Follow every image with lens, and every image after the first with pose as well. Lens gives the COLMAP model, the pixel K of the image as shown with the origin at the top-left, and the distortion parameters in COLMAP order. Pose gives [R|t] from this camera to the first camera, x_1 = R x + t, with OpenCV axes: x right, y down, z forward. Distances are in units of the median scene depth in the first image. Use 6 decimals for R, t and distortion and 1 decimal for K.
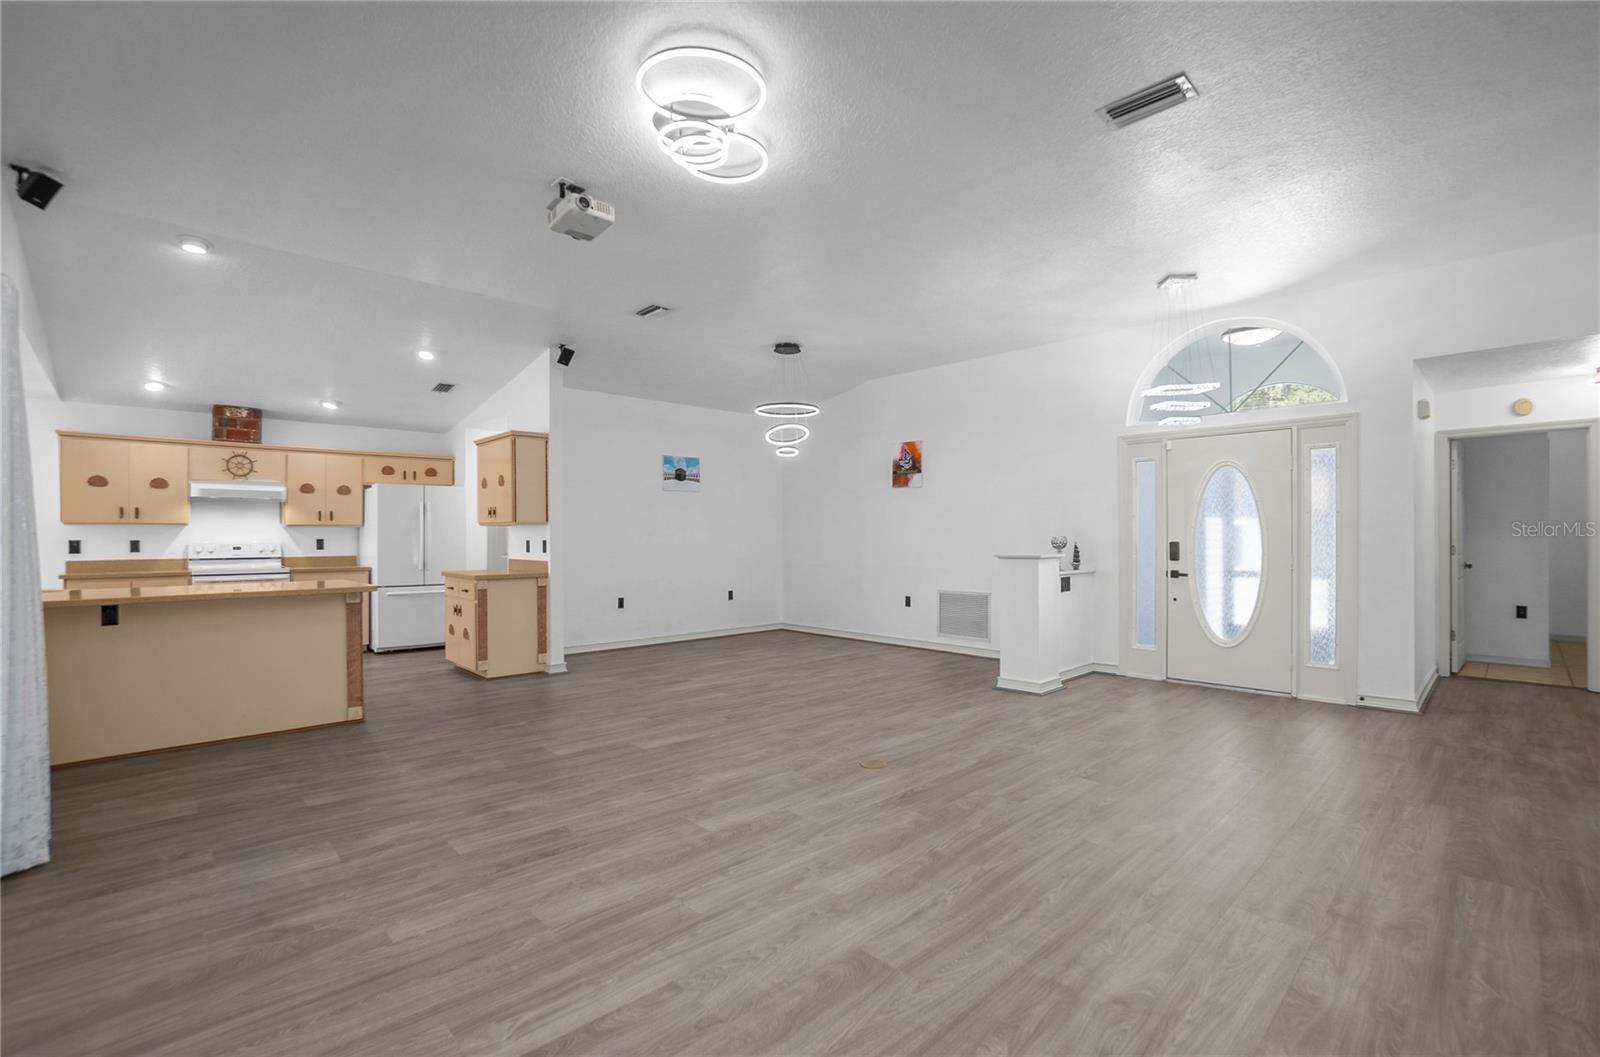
lens RADIAL K [[718.4, 0, 836.8], [0, 718.4, 526.6], [0, 0, 1]] dist [-0.038735, 0.007448]
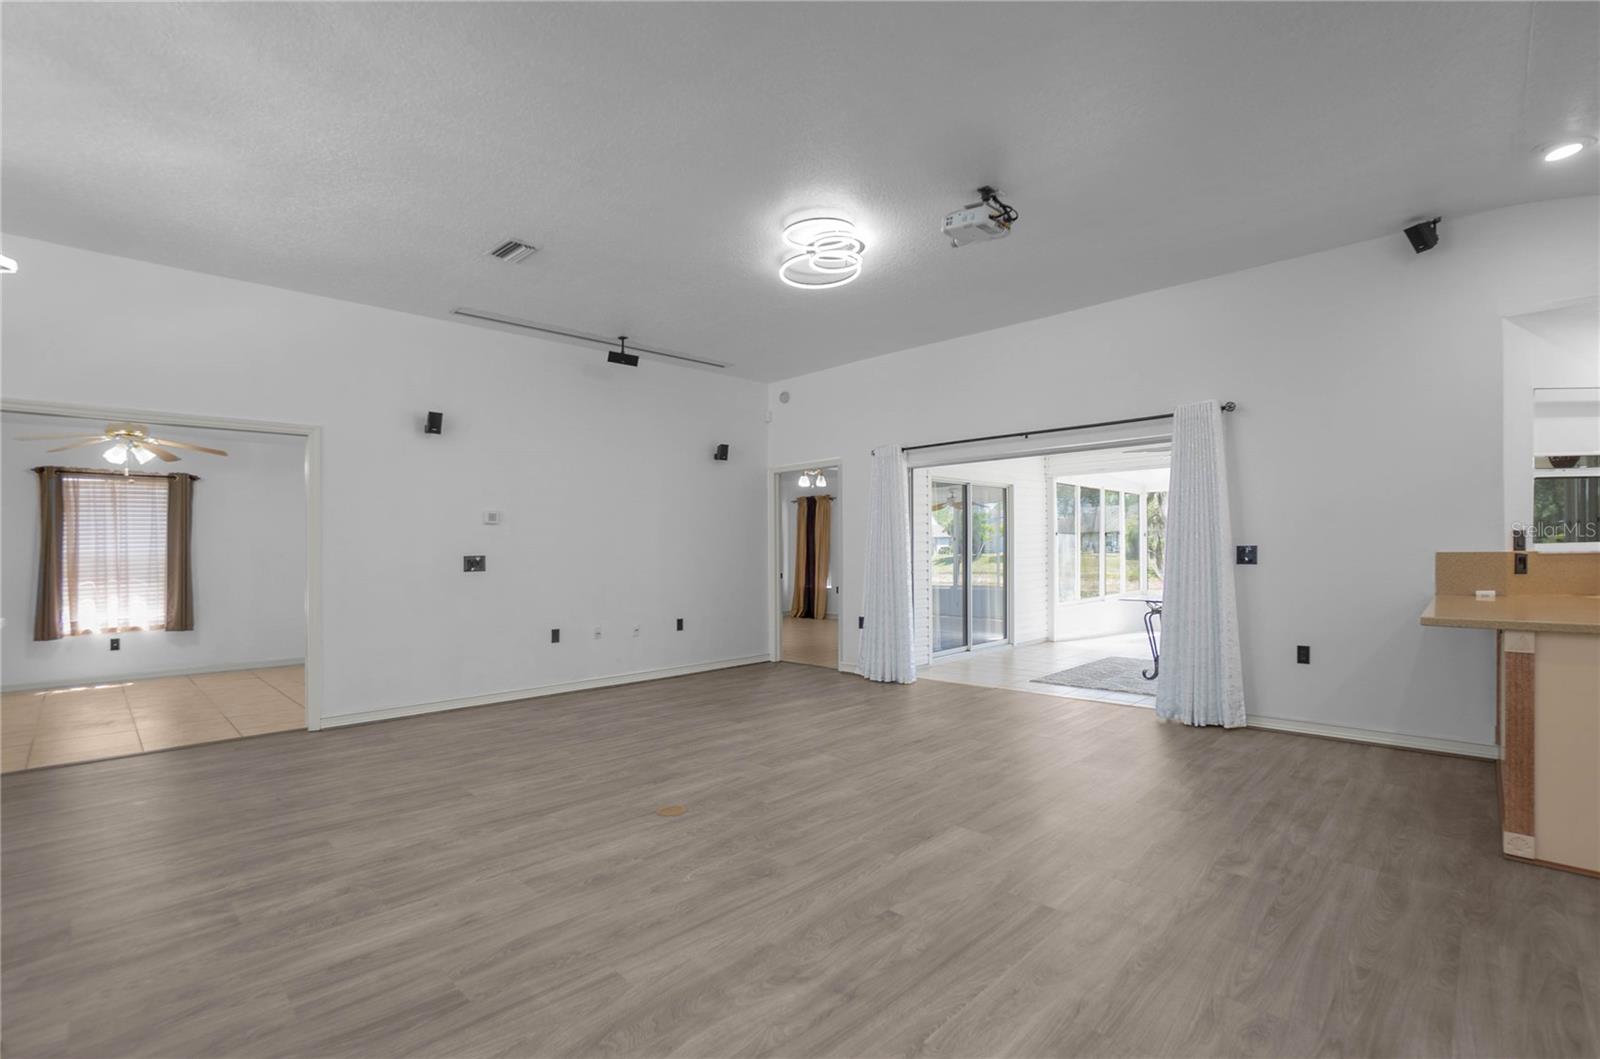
lens RADIAL K [[718.4, 0, 823.2], [0, 718.4, 523.8], [0, 0, 1]] dist [-0.038735, 0.007448]
pose [[-0.999841, 0.015249, -0.009203, -0.095233], [0.015647, 0.998871, -0.044863, 0.018089], [0.008509, -0.044999, -0.998951, 1.368773]]
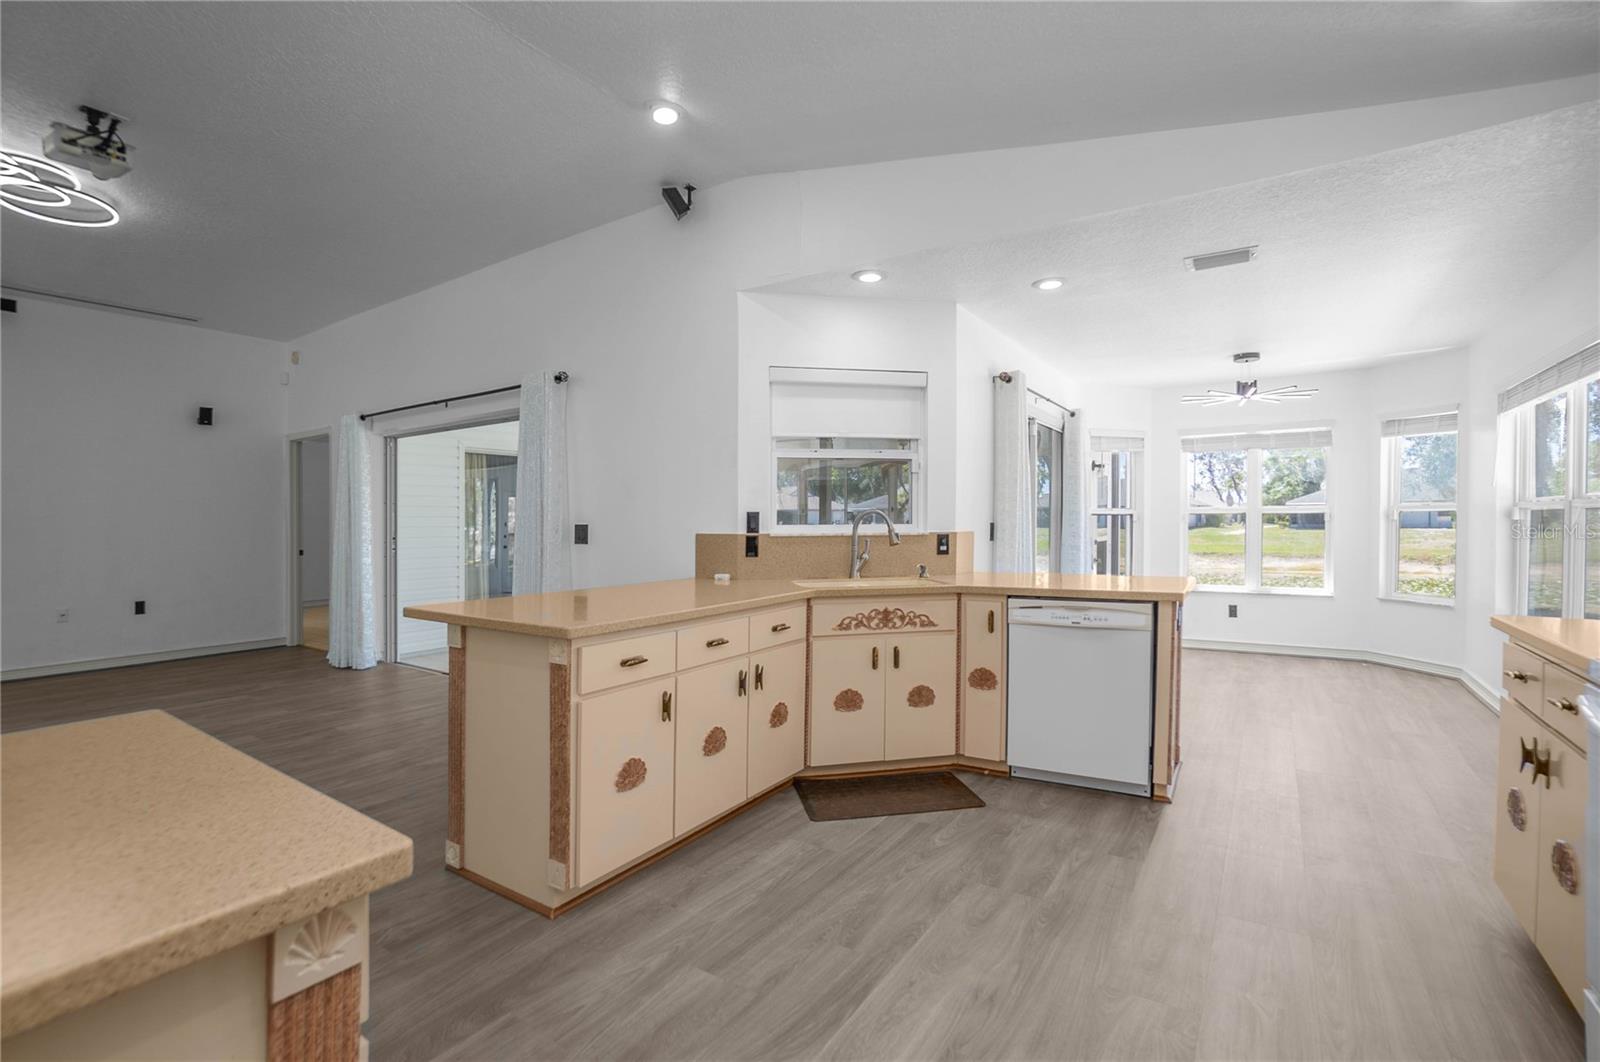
lens RADIAL K [[718.4, 0, 804.0], [0, 718.4, 519.5], [0, 0, 1]] dist [-0.038735, 0.007448]
pose [[-0.982062, 0.005899, -0.188468, -0.738301], [0.009060, 0.999832, -0.015916, 0.023904], [0.188342, -0.017338, -0.981950, 1.377188]]
